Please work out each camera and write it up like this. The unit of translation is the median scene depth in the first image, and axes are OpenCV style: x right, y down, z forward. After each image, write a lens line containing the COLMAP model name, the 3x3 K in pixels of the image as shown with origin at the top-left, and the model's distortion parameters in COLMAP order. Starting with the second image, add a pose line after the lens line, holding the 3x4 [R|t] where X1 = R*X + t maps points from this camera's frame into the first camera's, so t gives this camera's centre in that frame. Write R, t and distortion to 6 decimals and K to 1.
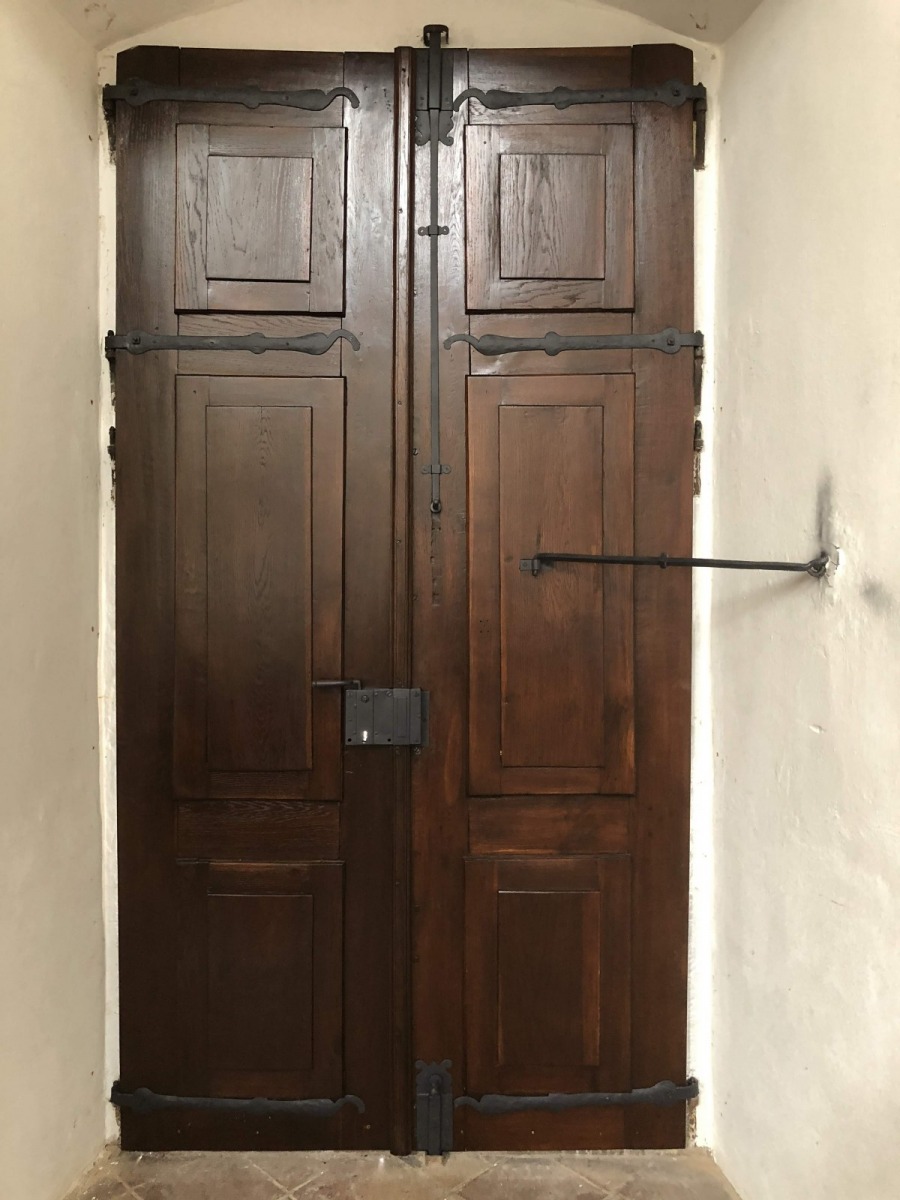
lens RADIAL K [[980.4, 0, 450.4], [0, 980.4, 579.7], [0, 0, 1]] dist [0.002532, 0.004825]
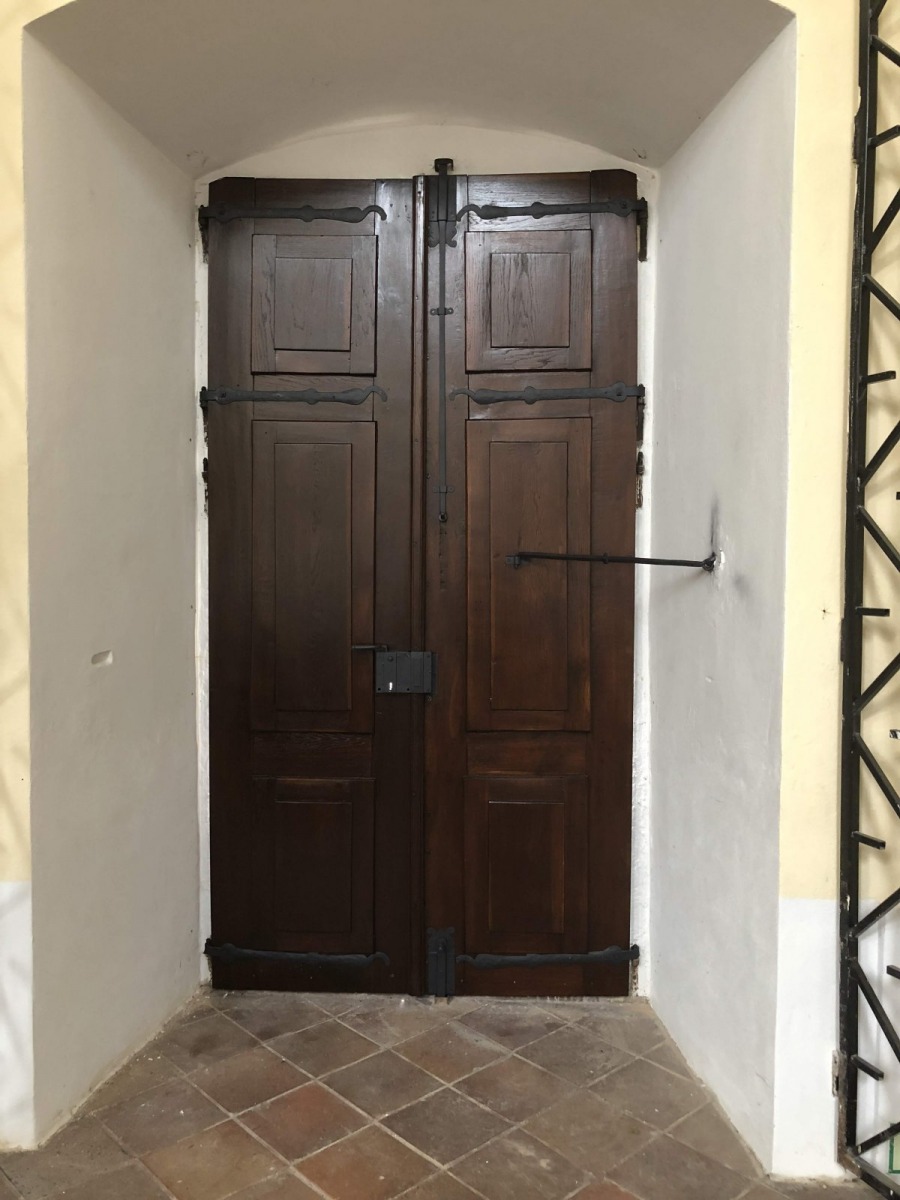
lens RADIAL K [[991.1, 0, 445.9], [0, 991.1, 575.5], [0, 0, 1]] dist [0.013773, 0.003172]
pose [[0.998963, 0.002364, -0.045464, 0.051008], [-0.001810, 0.999924, 0.012213, -0.010708], [0.045489, -0.012118, 0.998891, -0.360872]]
